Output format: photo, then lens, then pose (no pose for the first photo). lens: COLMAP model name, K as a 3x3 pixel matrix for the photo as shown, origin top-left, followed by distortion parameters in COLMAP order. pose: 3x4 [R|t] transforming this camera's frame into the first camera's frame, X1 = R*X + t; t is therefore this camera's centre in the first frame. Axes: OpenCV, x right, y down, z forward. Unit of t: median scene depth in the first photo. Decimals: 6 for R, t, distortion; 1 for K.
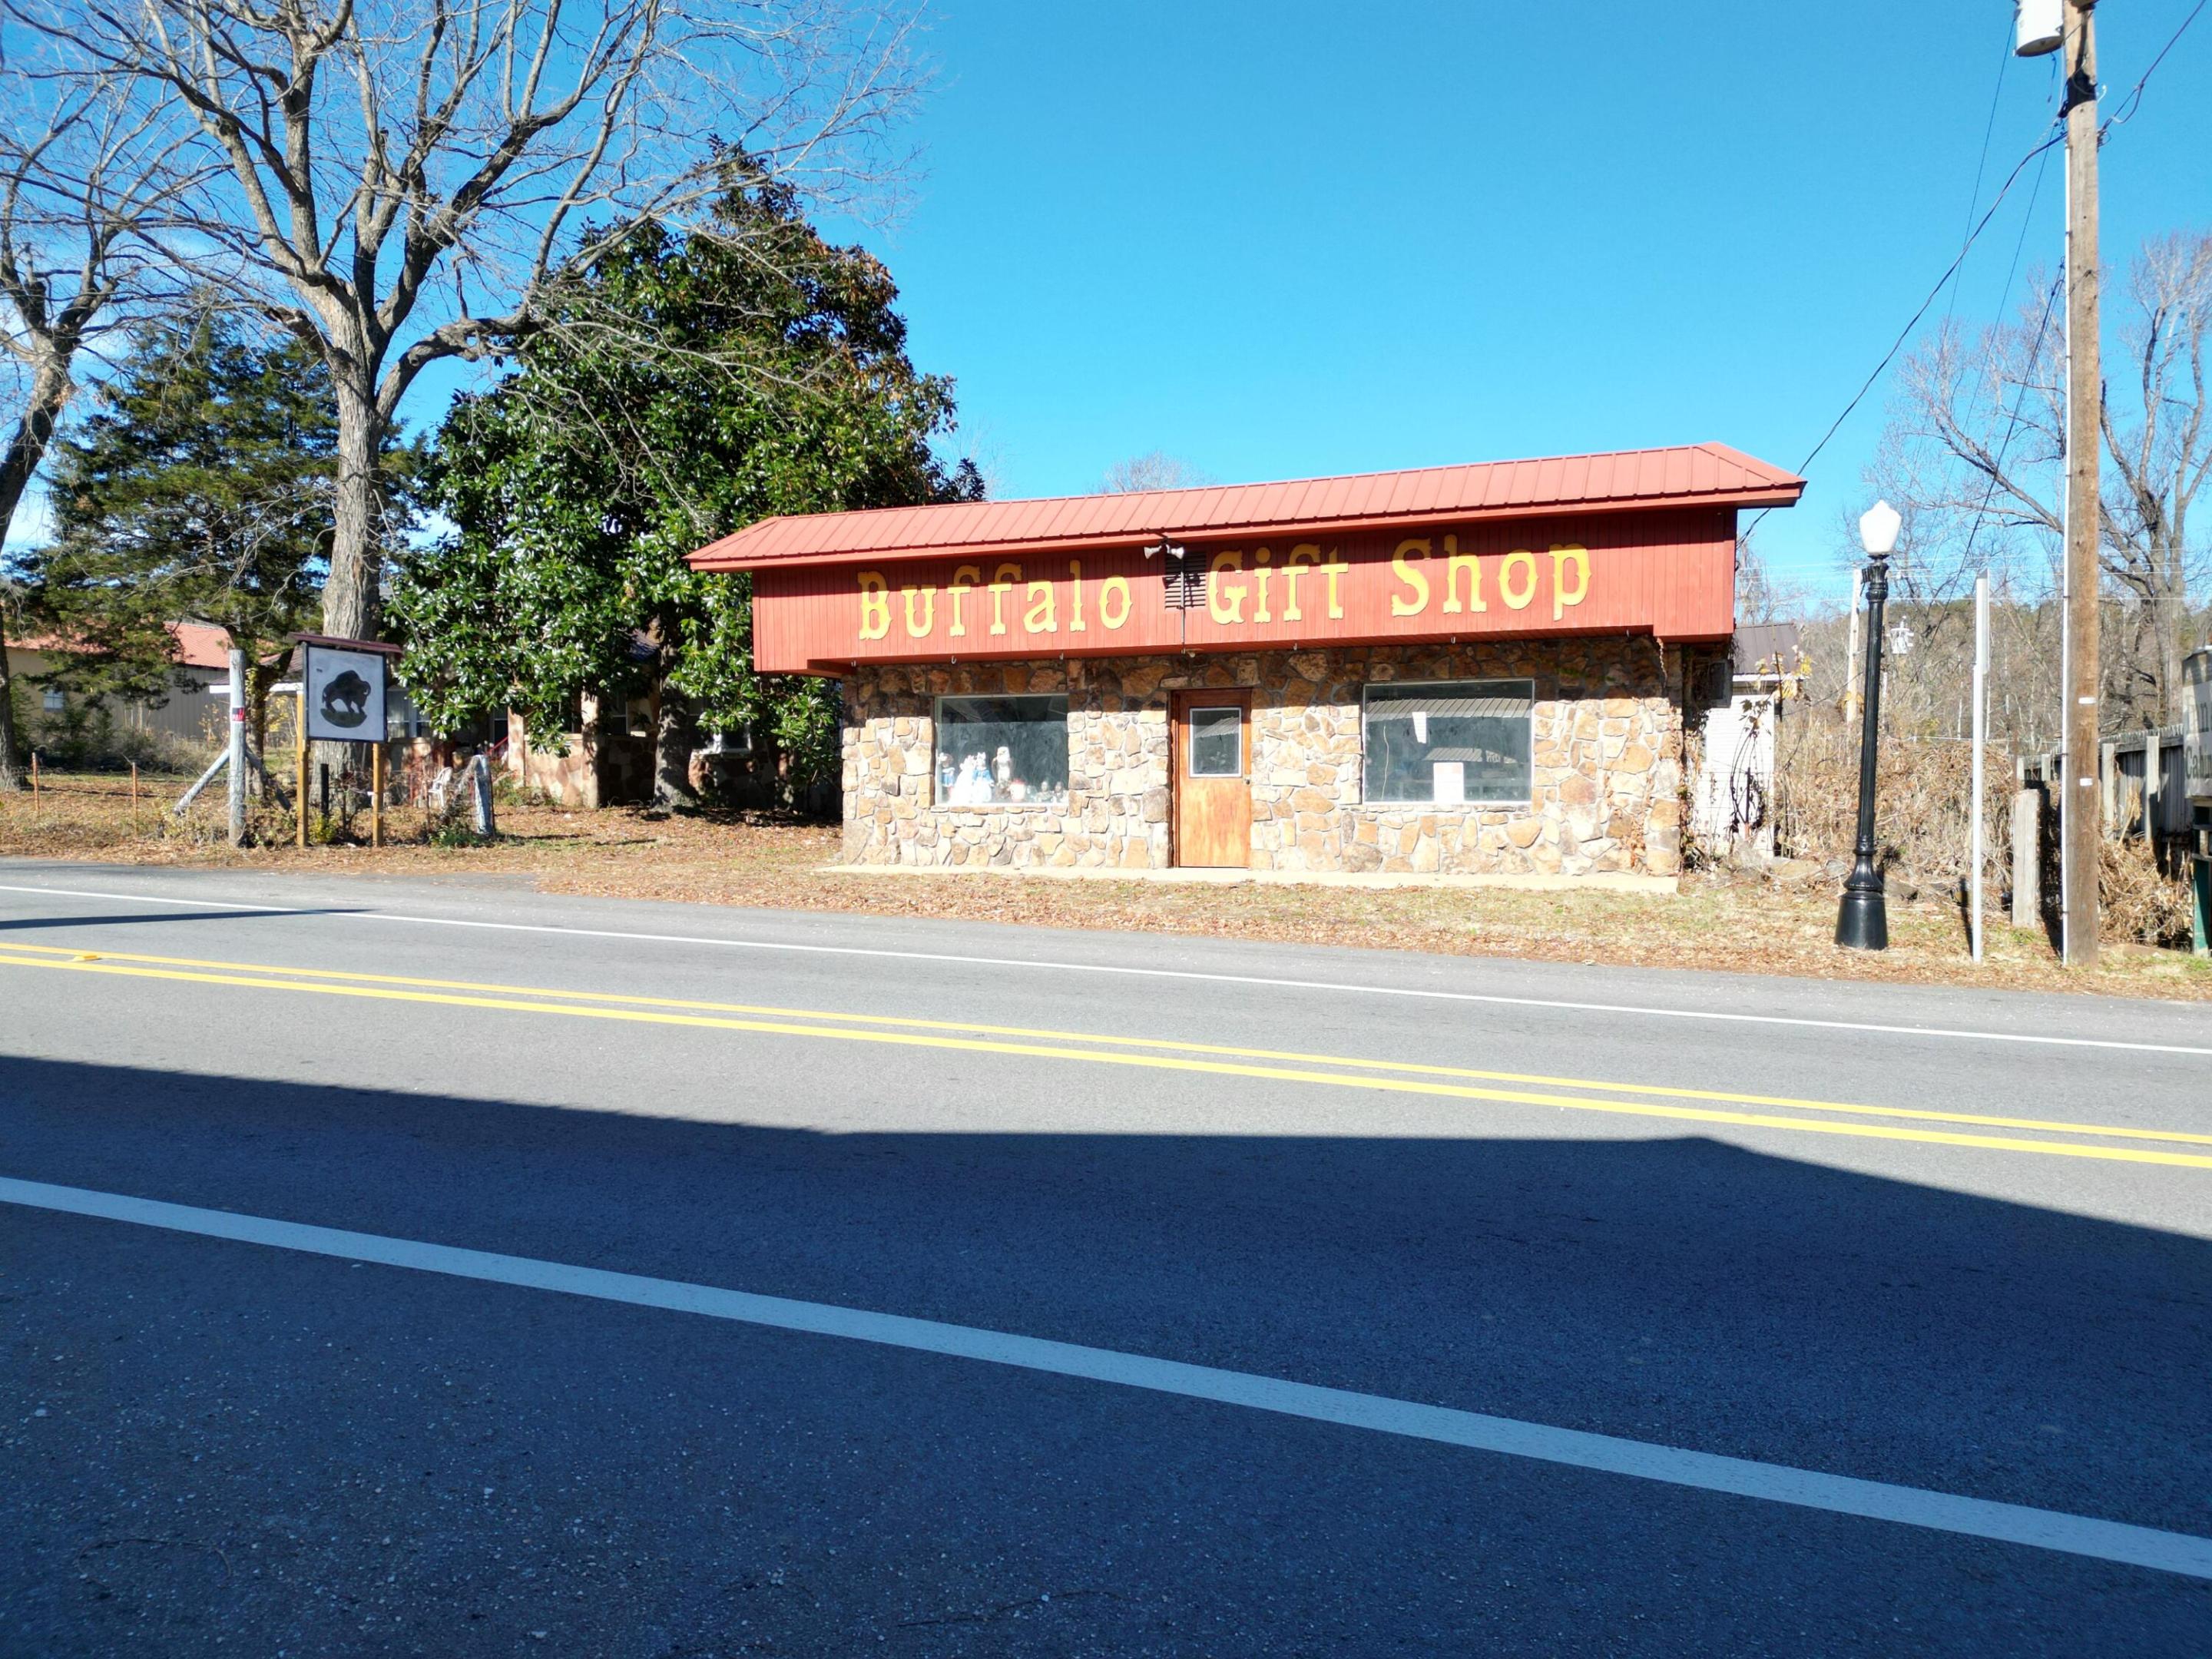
lens RADIAL K [[1541.5, 0, 1122.2], [0, 1541.5, 837.2], [0, 0, 1]] dist [0.096175, -0.088483]
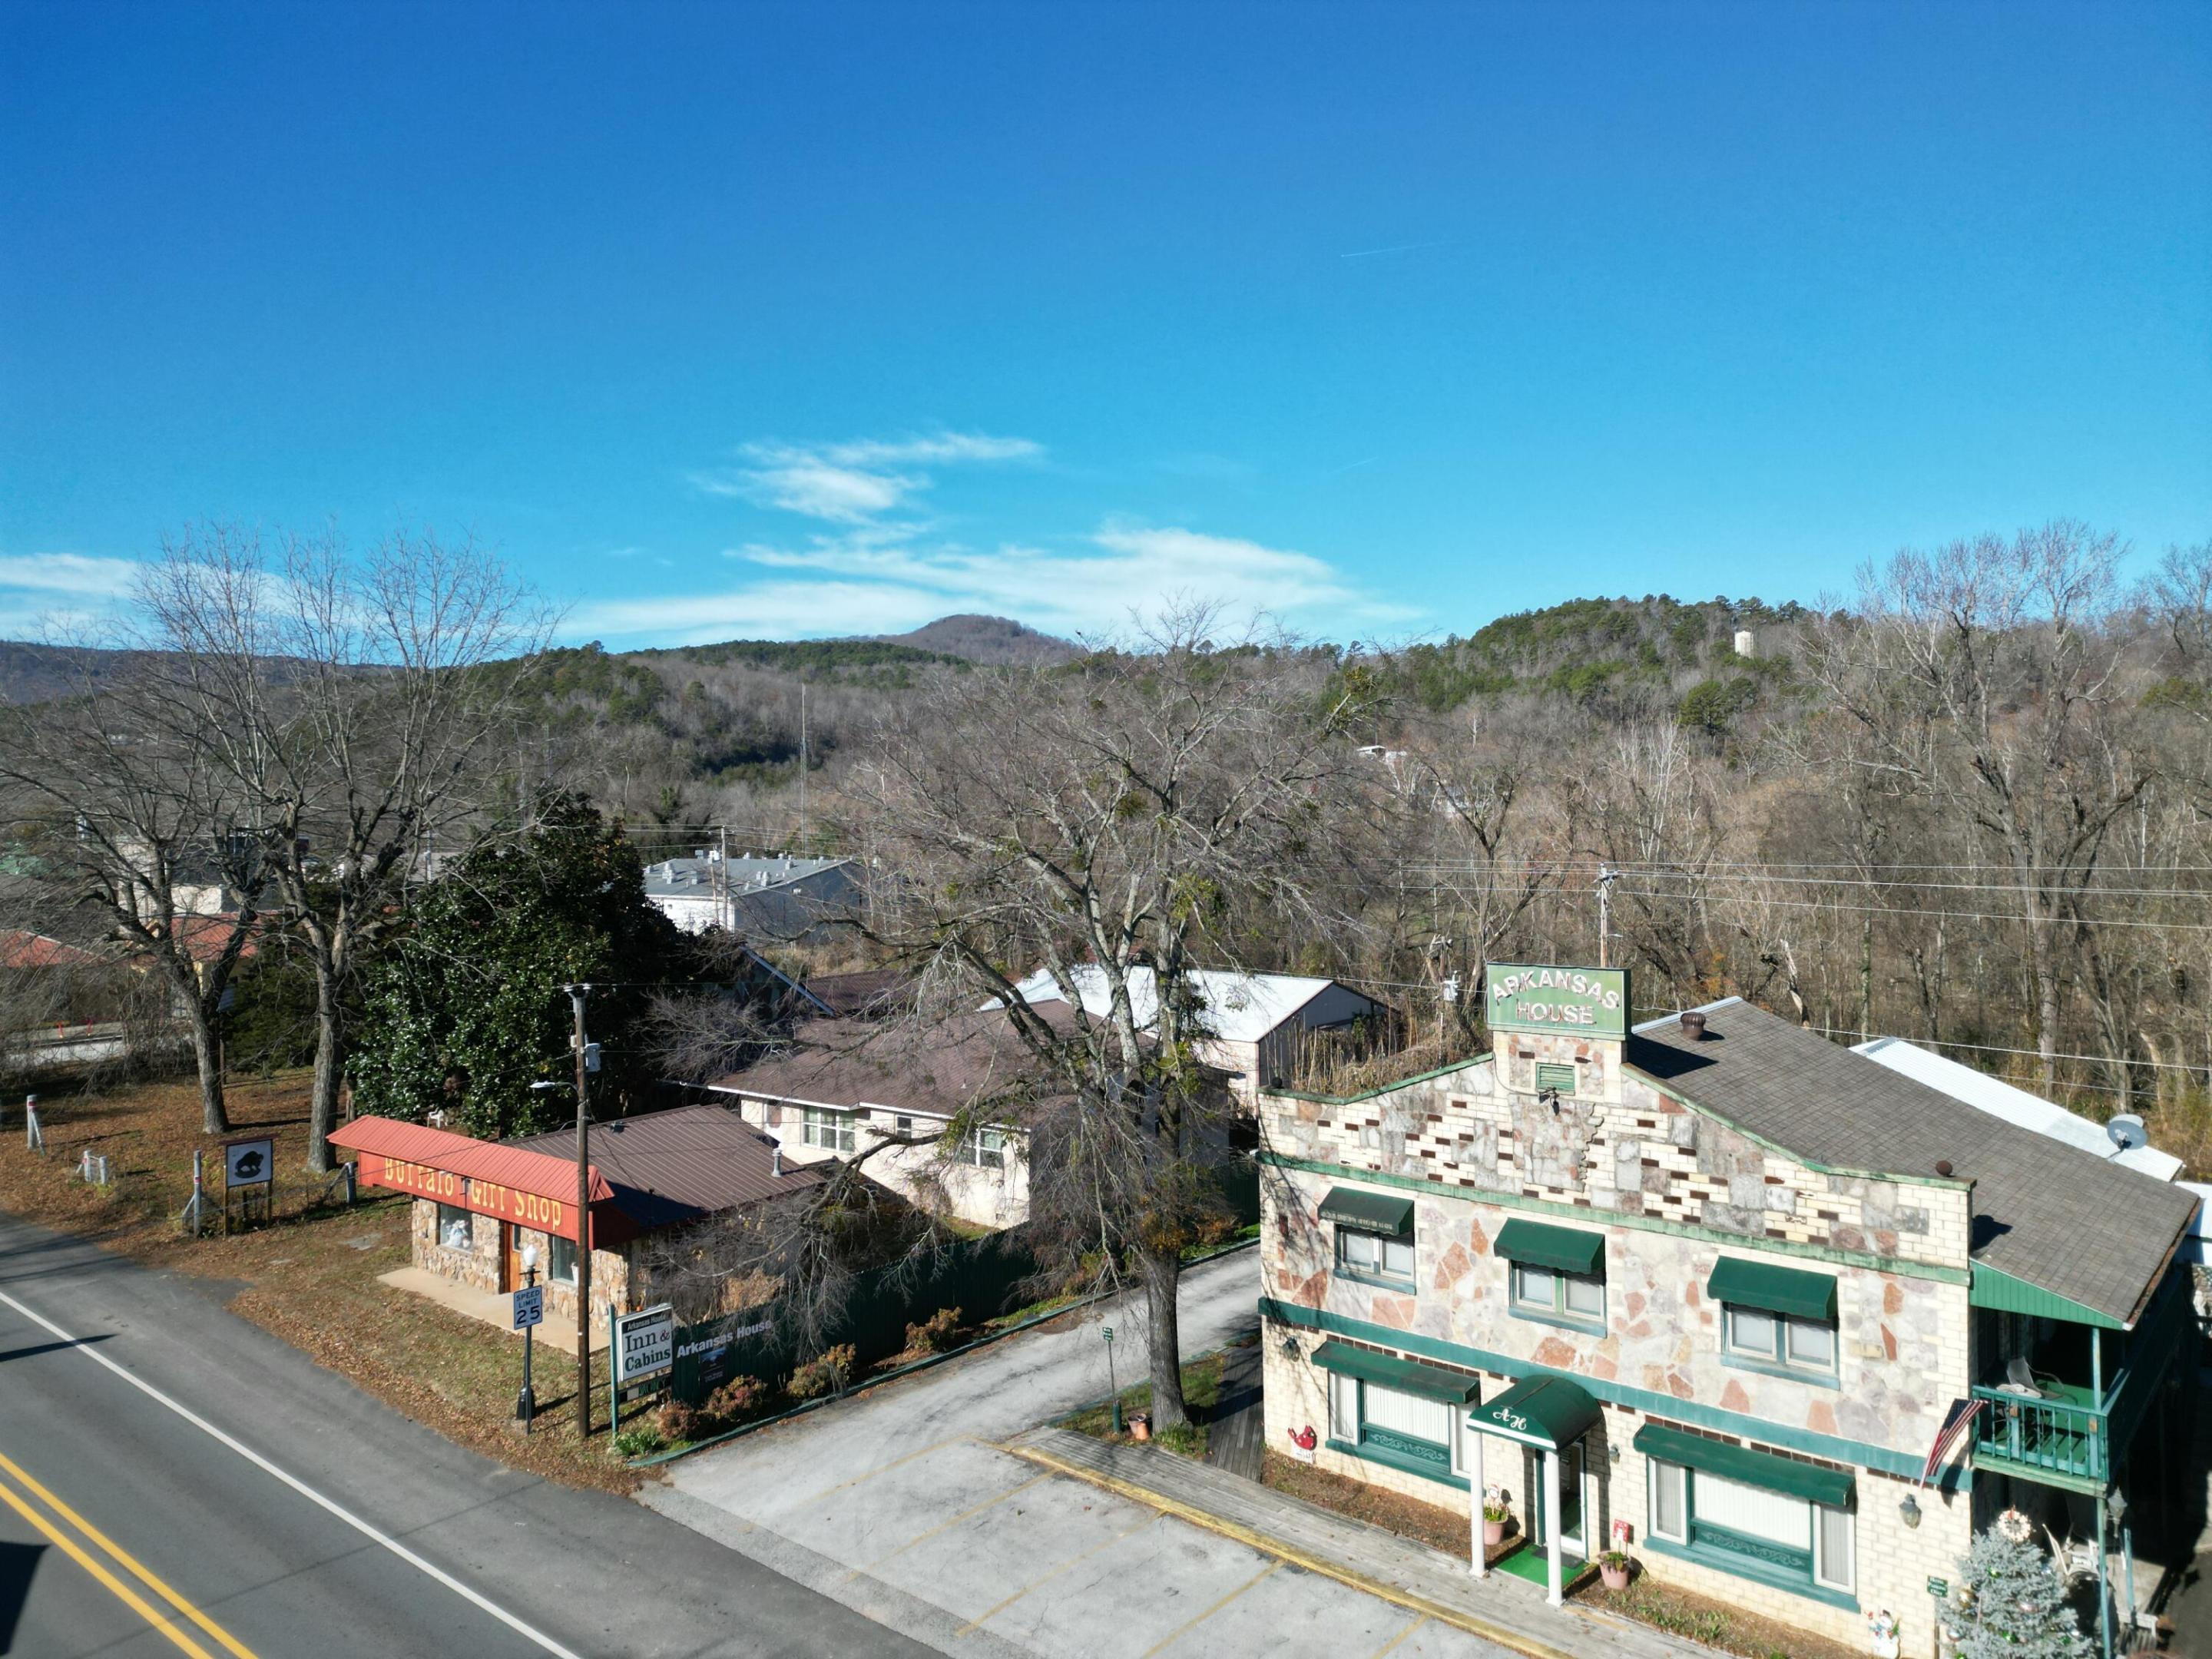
lens RADIAL K [[1541.5, 0, 1114.7], [0, 1541.5, 821.3], [0, 0, 1]] dist [0.096175, -0.088483]
pose [[0.948963, -0.008795, -0.315264, 1.449964], [0.004880, 0.999901, -0.013205, -0.570291], [0.315349, 0.010992, 0.948912, -0.768895]]
